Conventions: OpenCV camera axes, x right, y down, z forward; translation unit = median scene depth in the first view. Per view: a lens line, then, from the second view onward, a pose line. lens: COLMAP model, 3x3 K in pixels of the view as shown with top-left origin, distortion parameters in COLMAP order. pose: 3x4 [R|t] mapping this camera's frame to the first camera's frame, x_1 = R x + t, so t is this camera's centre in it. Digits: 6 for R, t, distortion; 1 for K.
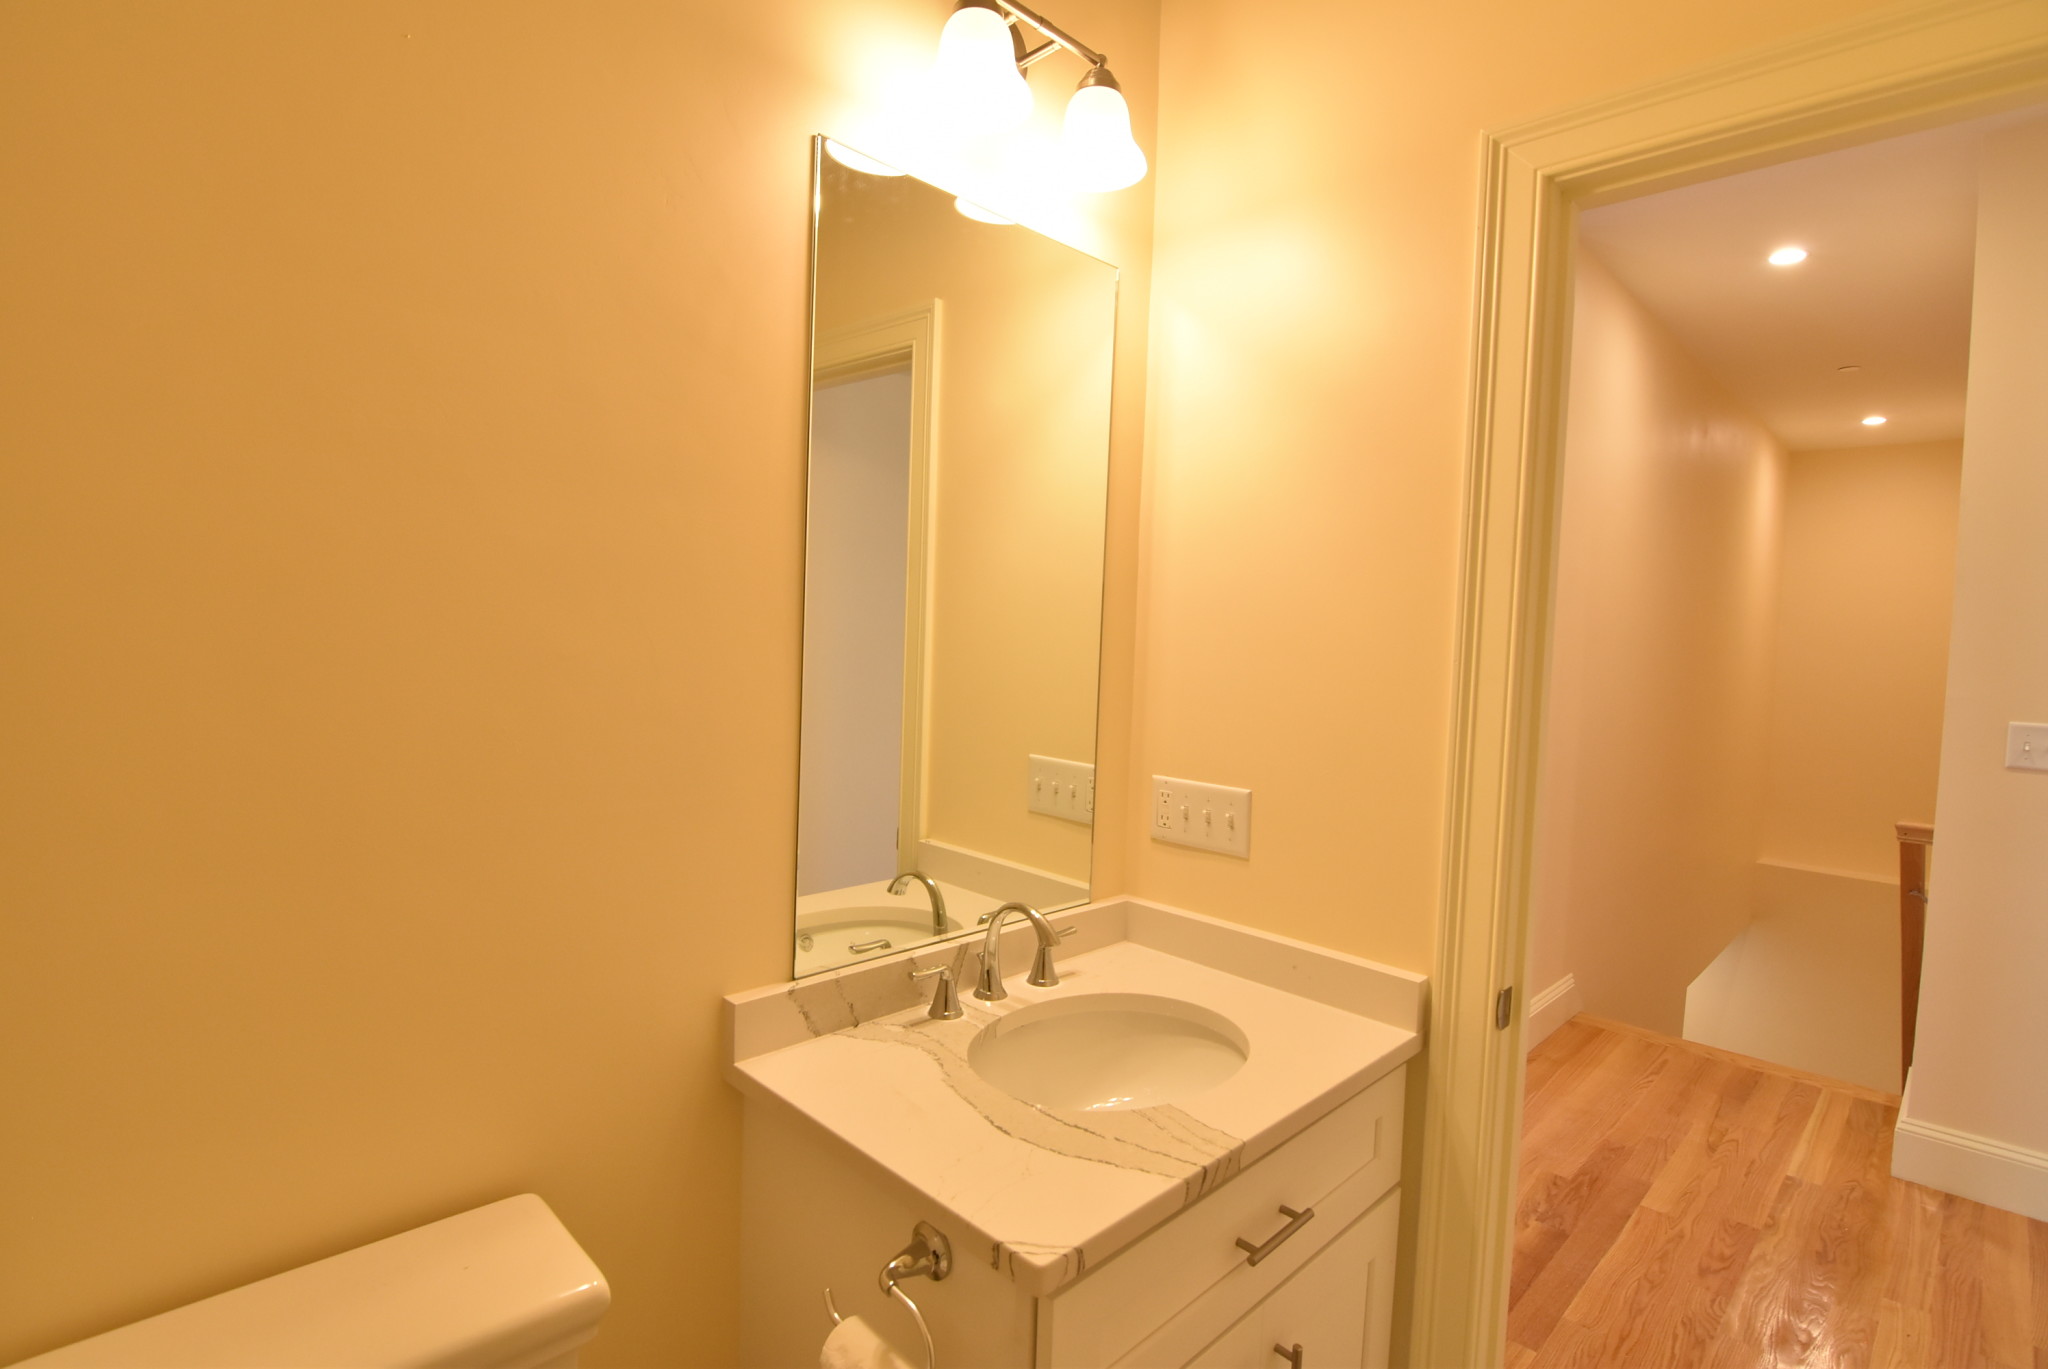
lens RADIAL K [[987.7, 0, 1032.3], [0, 987.7, 677.7], [0, 0, 1]] dist [-0.015618, -0.004040]
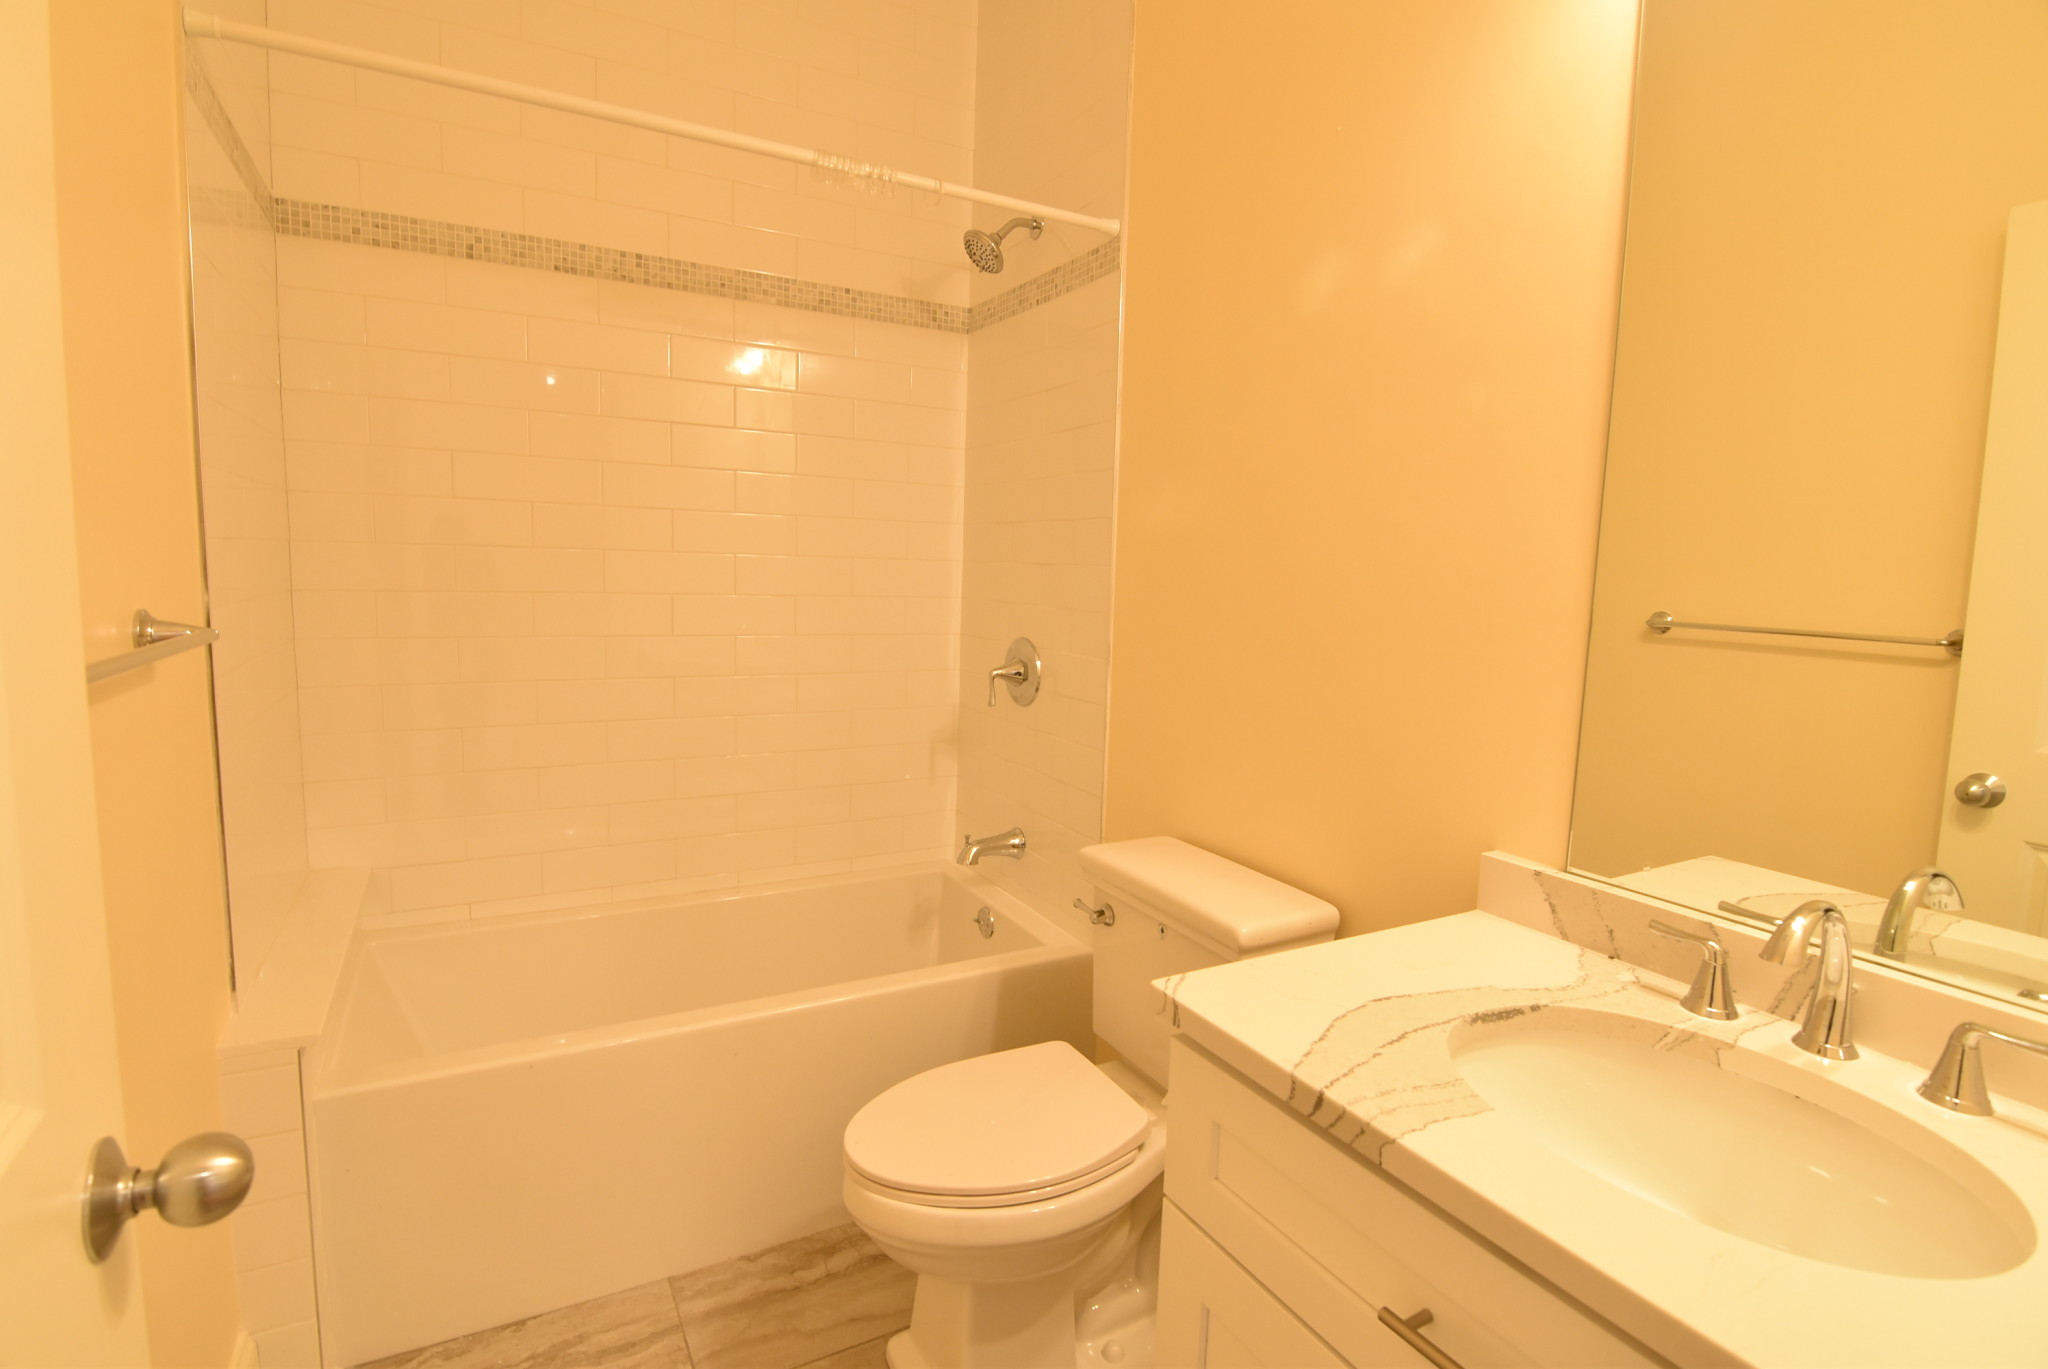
lens RADIAL K [[987.7, 0, 1026.5], [0, 987.7, 678.4], [0, 0, 1]] dist [-0.015618, -0.004040]
pose [[-0.238262, 0.081407, -0.967783, 0.748548], [-0.100698, 0.989039, 0.107986, 0.080534], [0.965966, 0.123183, -0.227453, 0.699658]]
